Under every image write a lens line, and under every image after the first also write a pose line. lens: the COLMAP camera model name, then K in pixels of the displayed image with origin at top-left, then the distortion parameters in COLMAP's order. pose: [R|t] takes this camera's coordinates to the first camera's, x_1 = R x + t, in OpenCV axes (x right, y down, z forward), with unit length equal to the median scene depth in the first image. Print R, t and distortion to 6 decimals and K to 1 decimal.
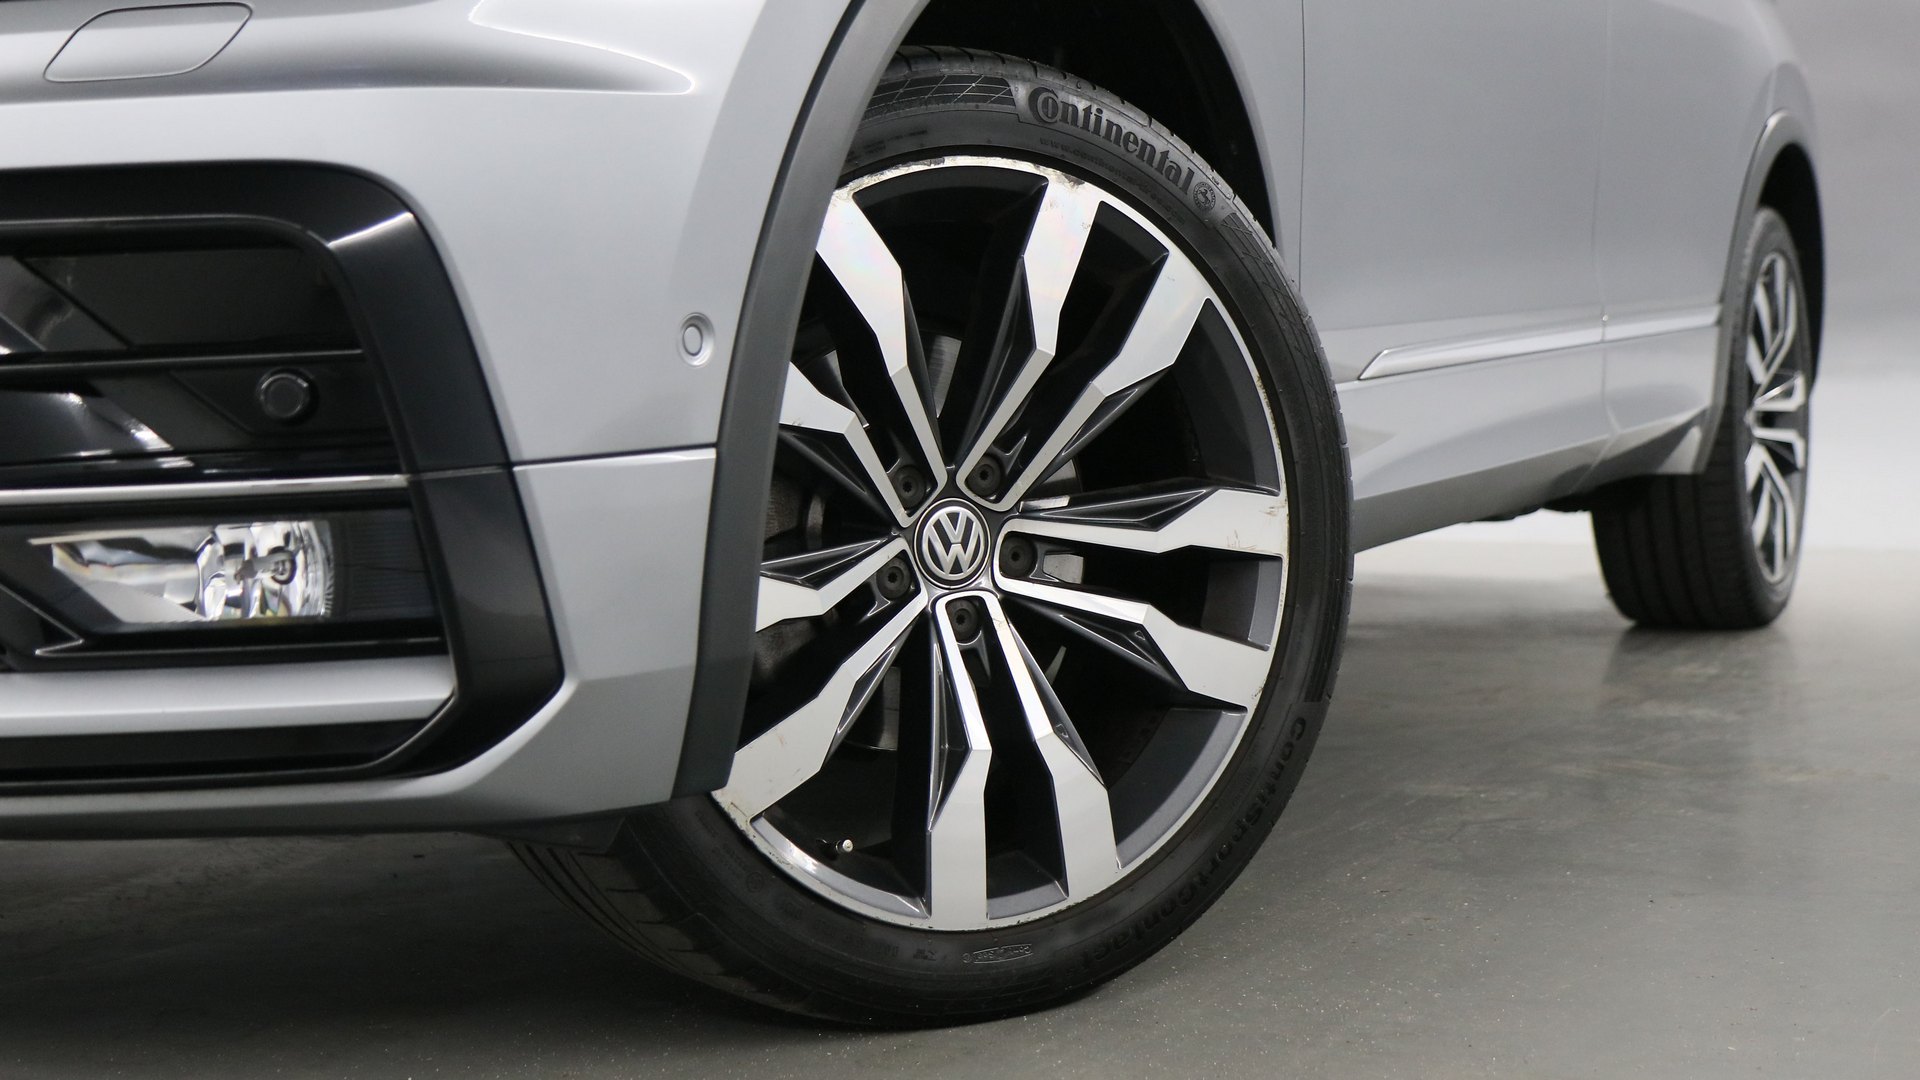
lens RADIAL K [[2579.7, 0, 961.2], [0, 2579.7, 545.1], [0, 0, 1]] dist [0.009817, -0.048712]
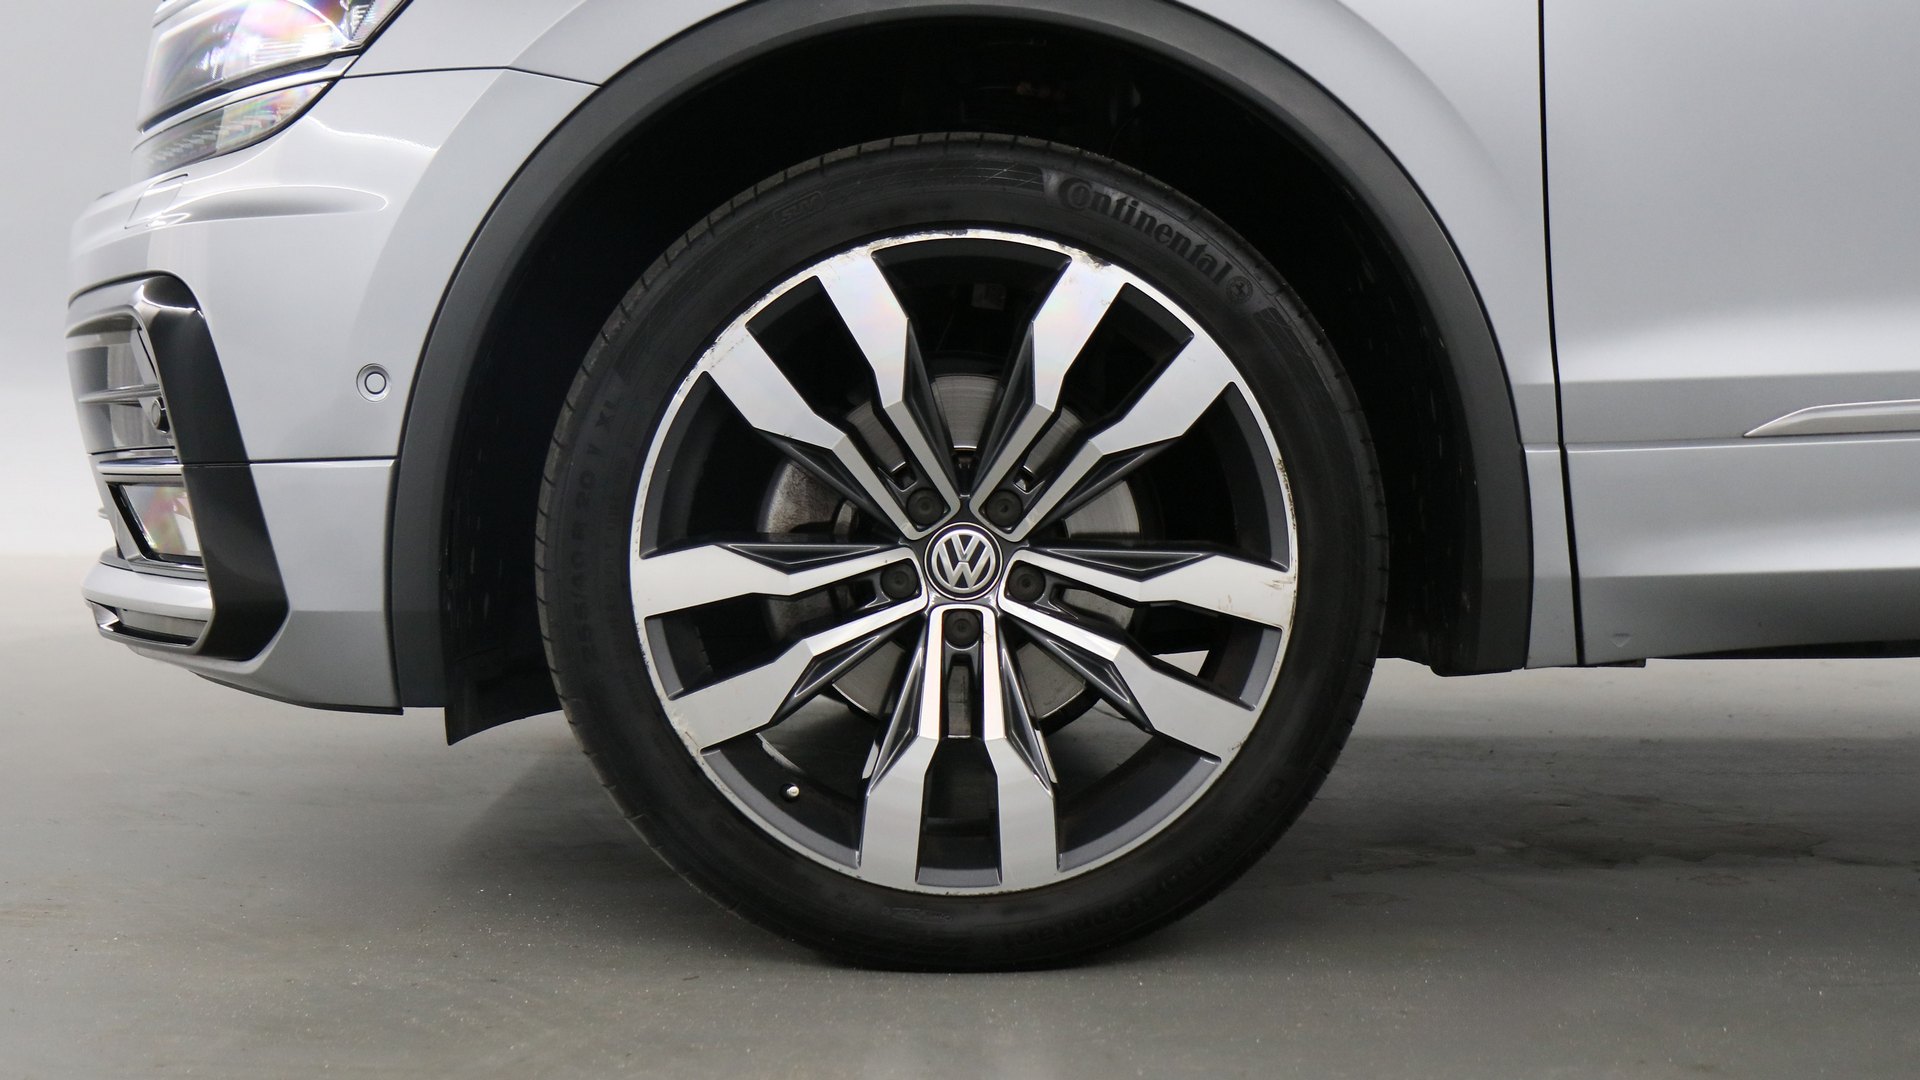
lens RADIAL K [[2579.7, 0, 961.2], [0, 2579.7, 545.1], [0, 0, 1]] dist [0.009817, -0.048712]
pose [[0.857958, 0.156655, -0.489252, 0.564268], [-0.163232, 0.986146, 0.029512, -0.042114], [0.487098, 0.054542, 0.871643, -0.009964]]
